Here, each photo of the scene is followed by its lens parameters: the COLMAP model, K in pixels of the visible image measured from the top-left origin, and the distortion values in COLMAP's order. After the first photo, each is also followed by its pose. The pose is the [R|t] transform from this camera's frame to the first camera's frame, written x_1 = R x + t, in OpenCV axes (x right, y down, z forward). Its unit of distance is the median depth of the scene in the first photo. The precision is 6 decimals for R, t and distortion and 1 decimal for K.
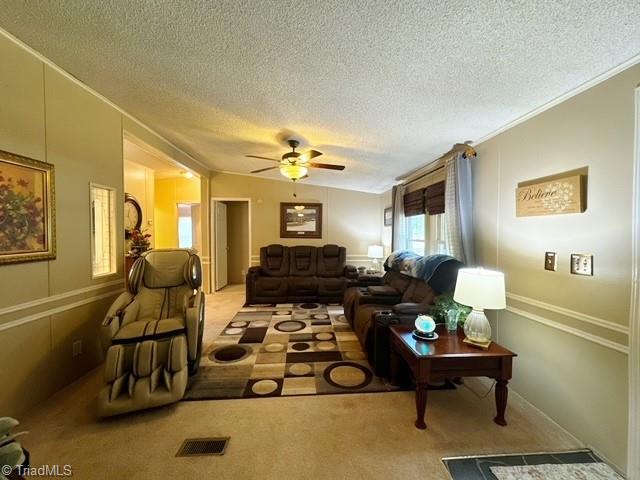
lens RADIAL K [[254.7, 0, 320.8], [0, 254.7, 239.2], [0, 0, 1]] dist [-0.002018, -0.000346]
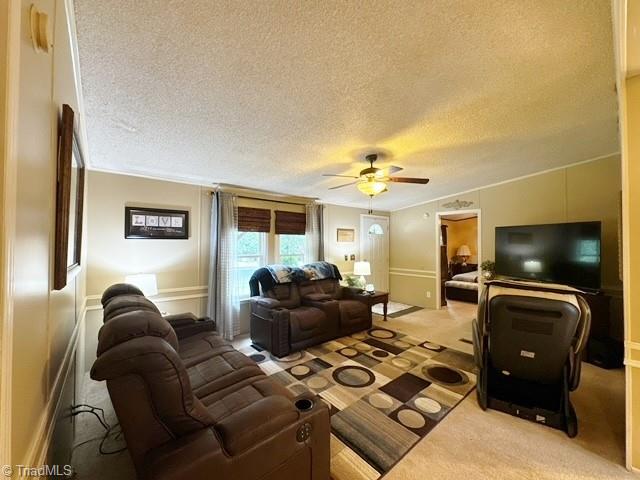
lens RADIAL K [[254.7, 0, 321.8], [0, 254.7, 240.2], [0, 0, 1]] dist [-0.002018, -0.000346]
pose [[-0.597753, 0.005280, 0.801663, -0.789004], [0.008557, 0.999963, -0.000206, -0.071298], [-0.801635, 0.006737, -0.597776, 1.800099]]
